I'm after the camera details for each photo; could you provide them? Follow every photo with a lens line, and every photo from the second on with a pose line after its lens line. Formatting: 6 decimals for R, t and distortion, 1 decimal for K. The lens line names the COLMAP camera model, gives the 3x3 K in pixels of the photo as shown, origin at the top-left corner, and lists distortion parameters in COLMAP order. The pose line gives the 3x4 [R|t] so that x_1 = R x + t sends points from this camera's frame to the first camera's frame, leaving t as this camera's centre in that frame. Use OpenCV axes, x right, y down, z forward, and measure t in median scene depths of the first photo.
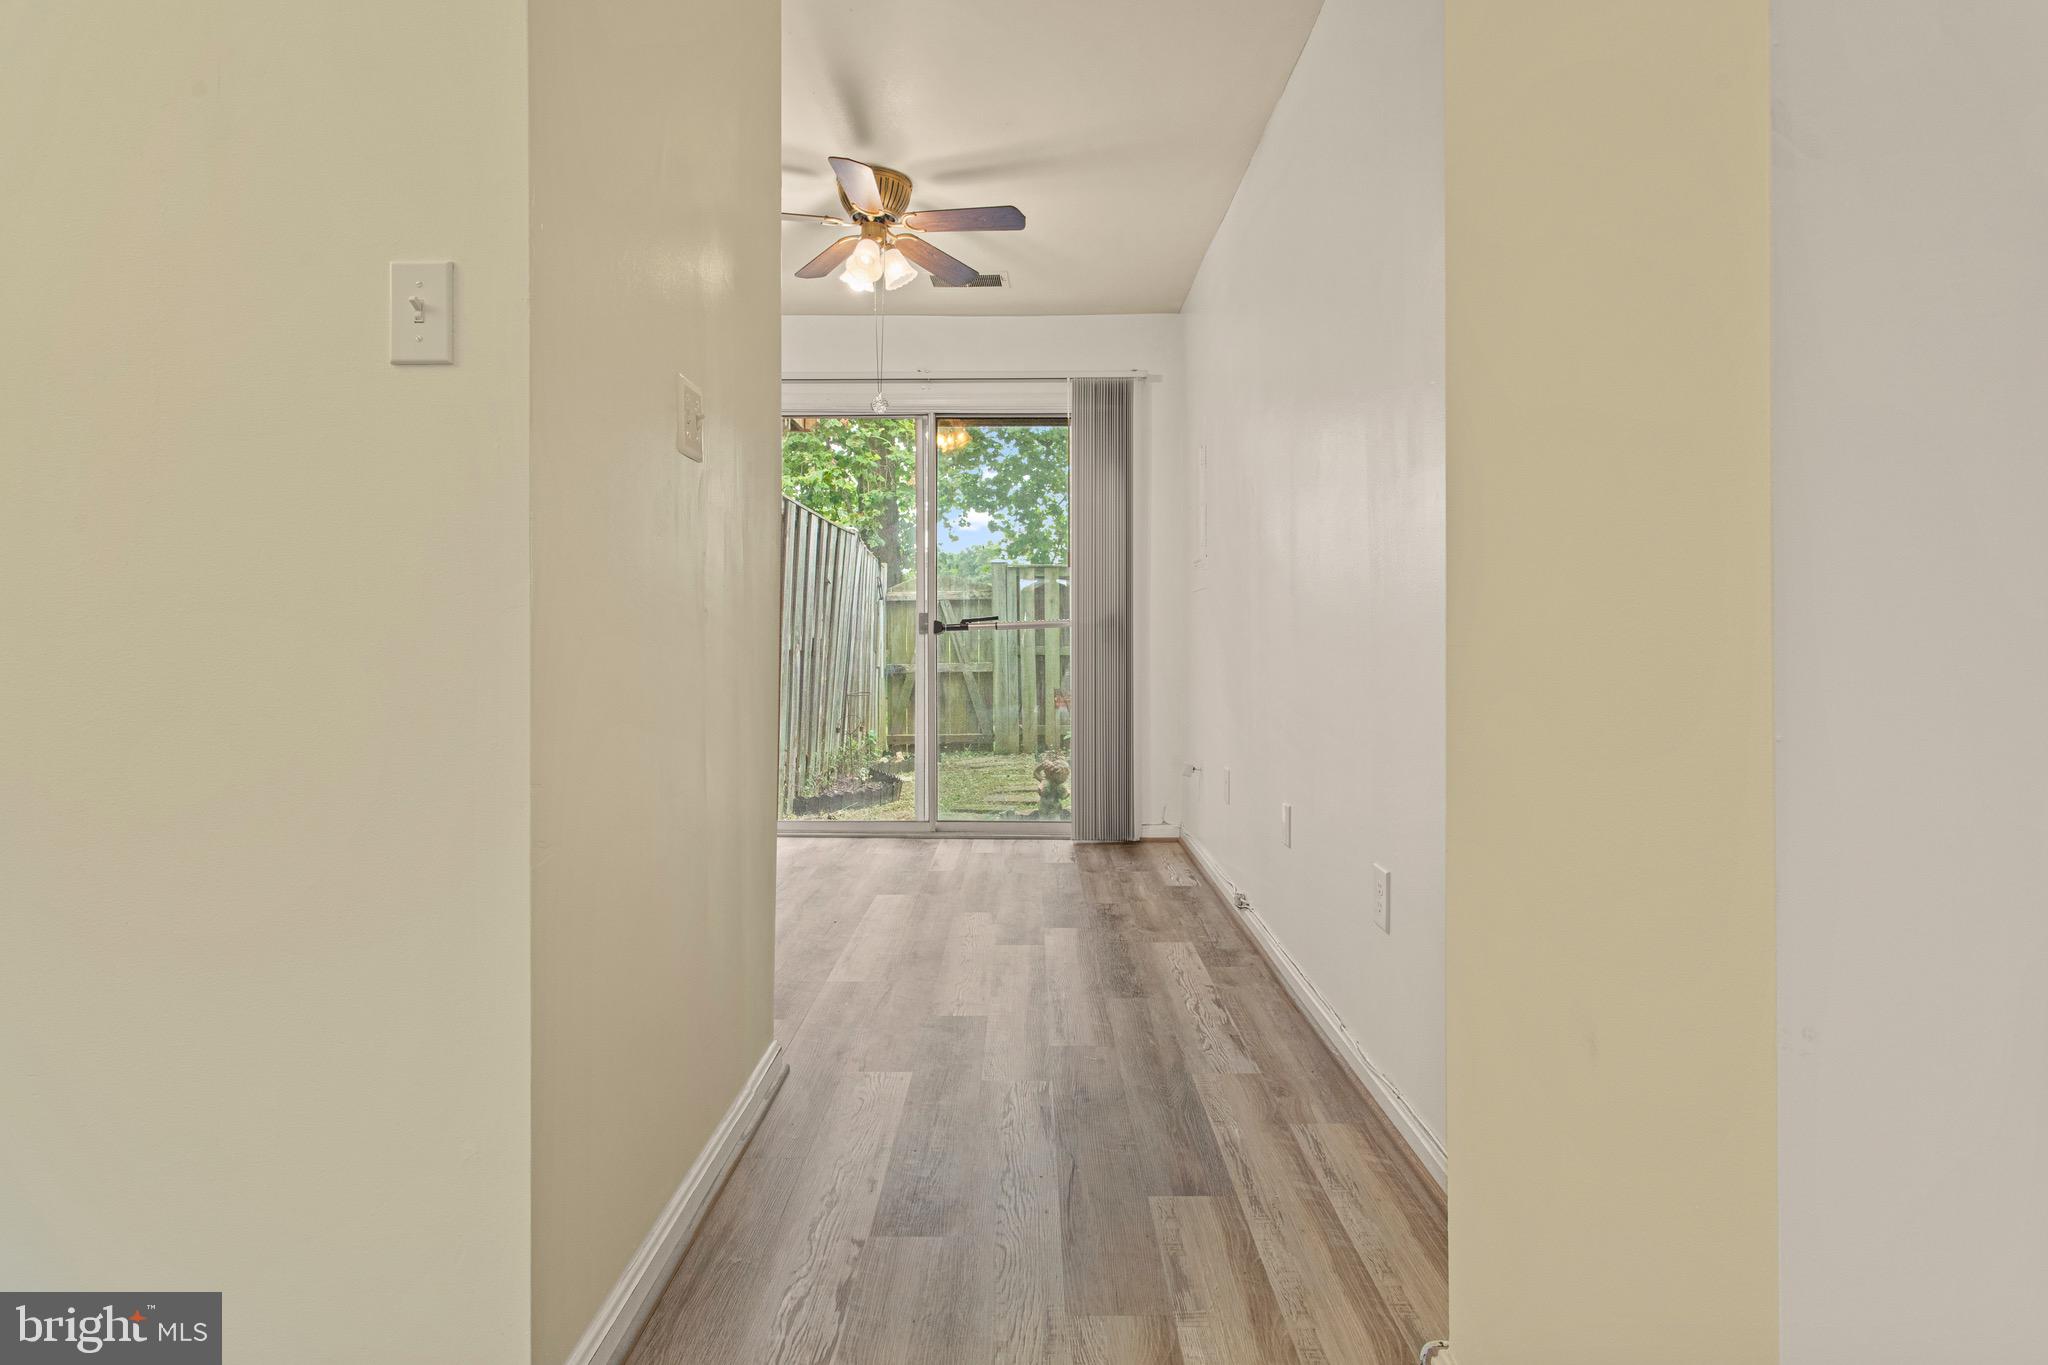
lens RADIAL K [[987.1, 0, 1021.6], [0, 987.1, 637.8], [0, 0, 1]] dist [0.003150, 0.000179]
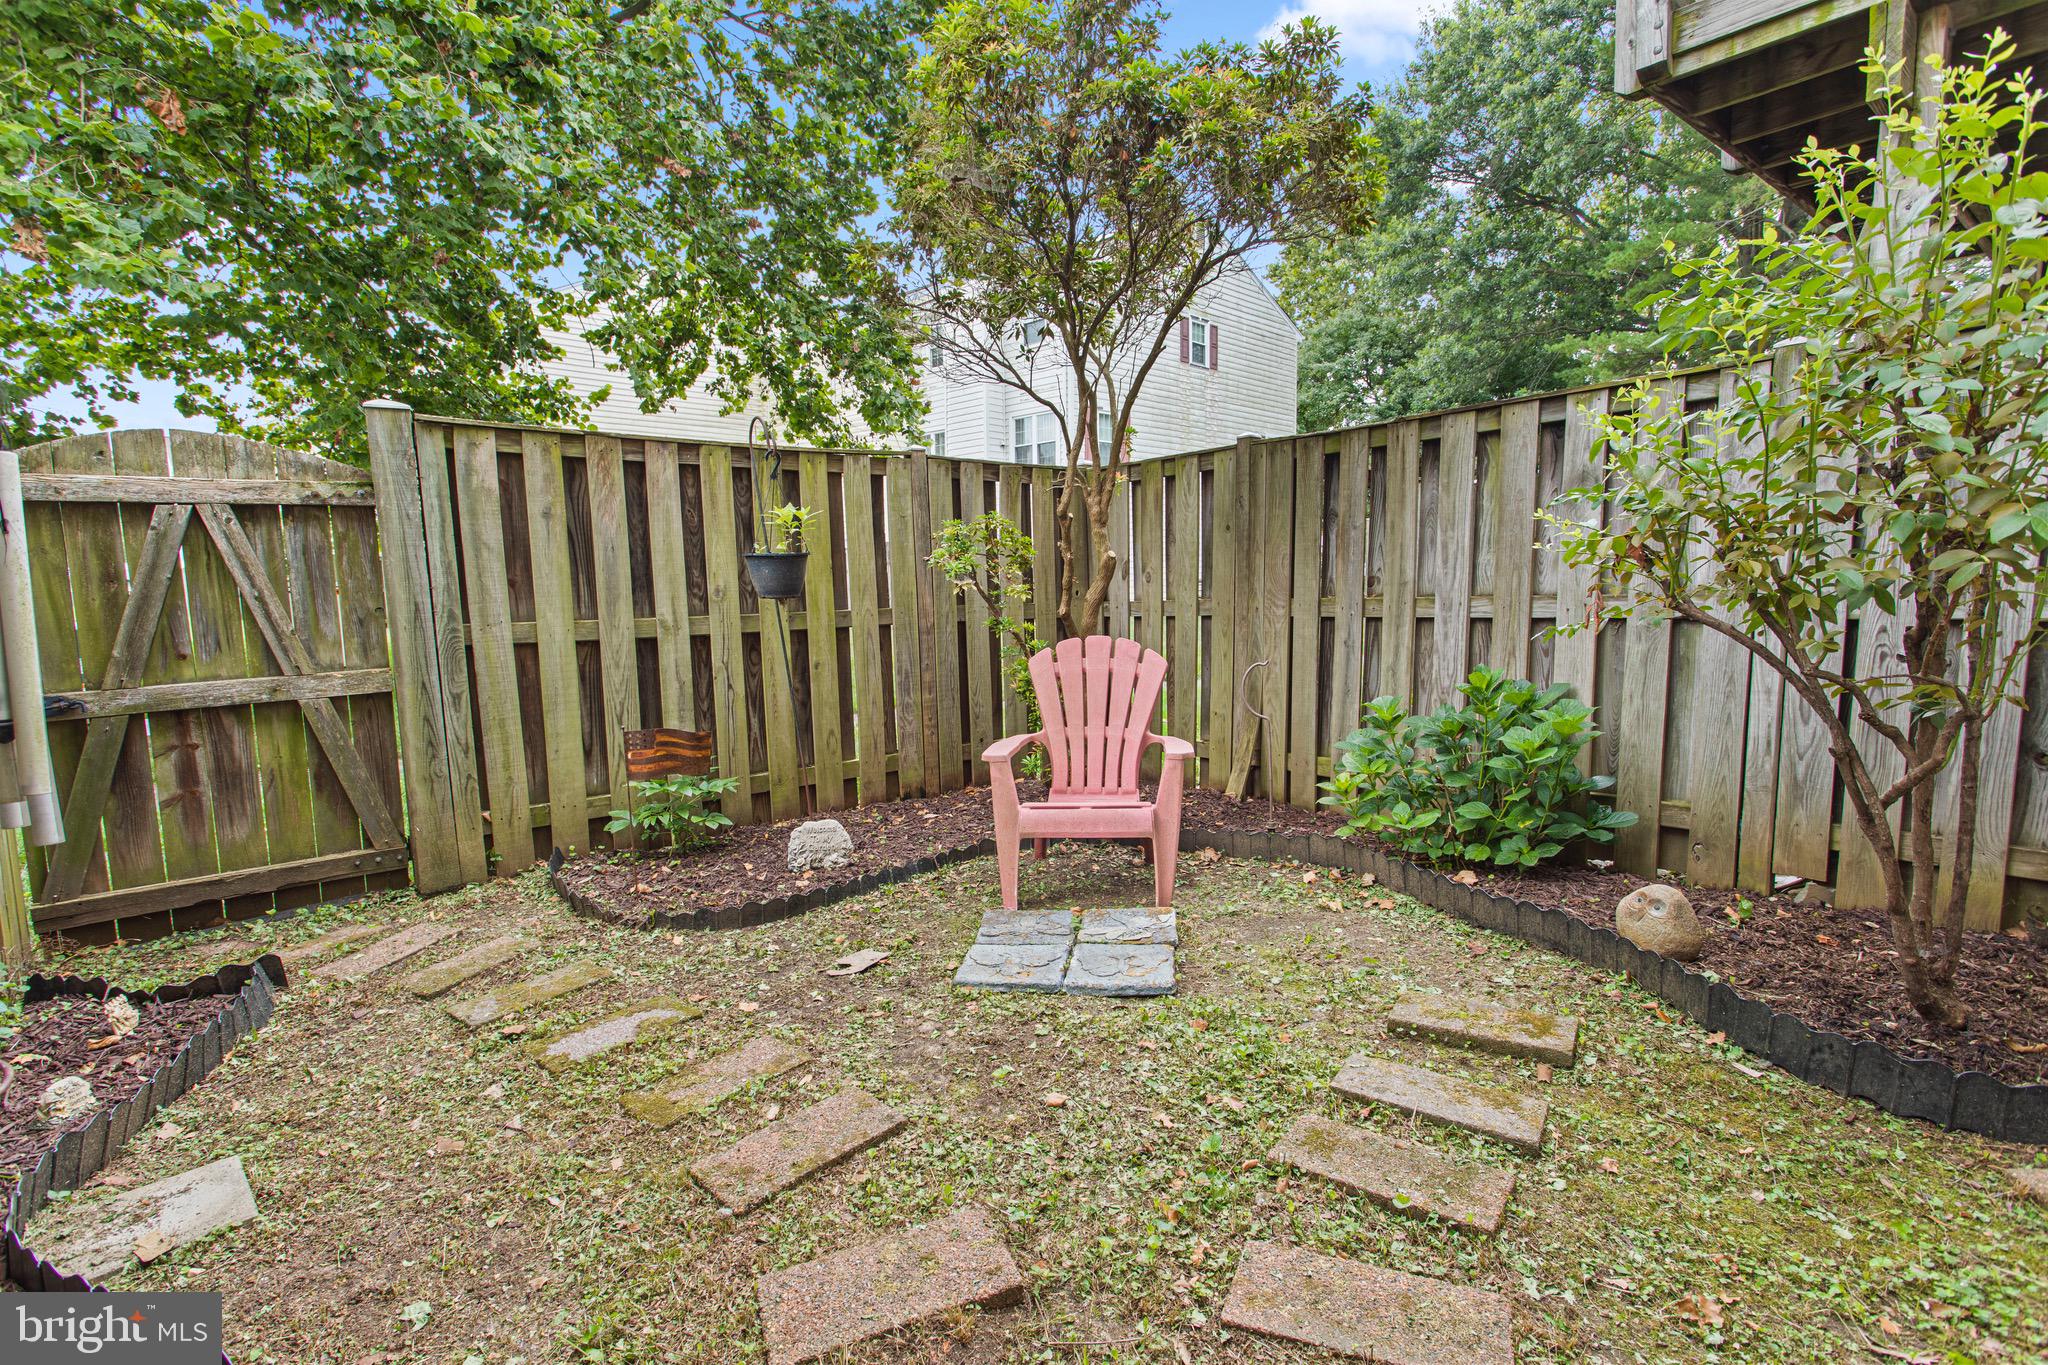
lens RADIAL K [[978.8, 0, 1024.0], [0, 978.8, 682.5], [0, 0, 1]] dist [0.000815, -0.000035]
pose [[0.760751, -0.086089, 0.643309, -0.088542], [0.021808, 0.993995, 0.107229, -0.005562], [-0.648677, -0.067545, 0.758060, 0.537324]]
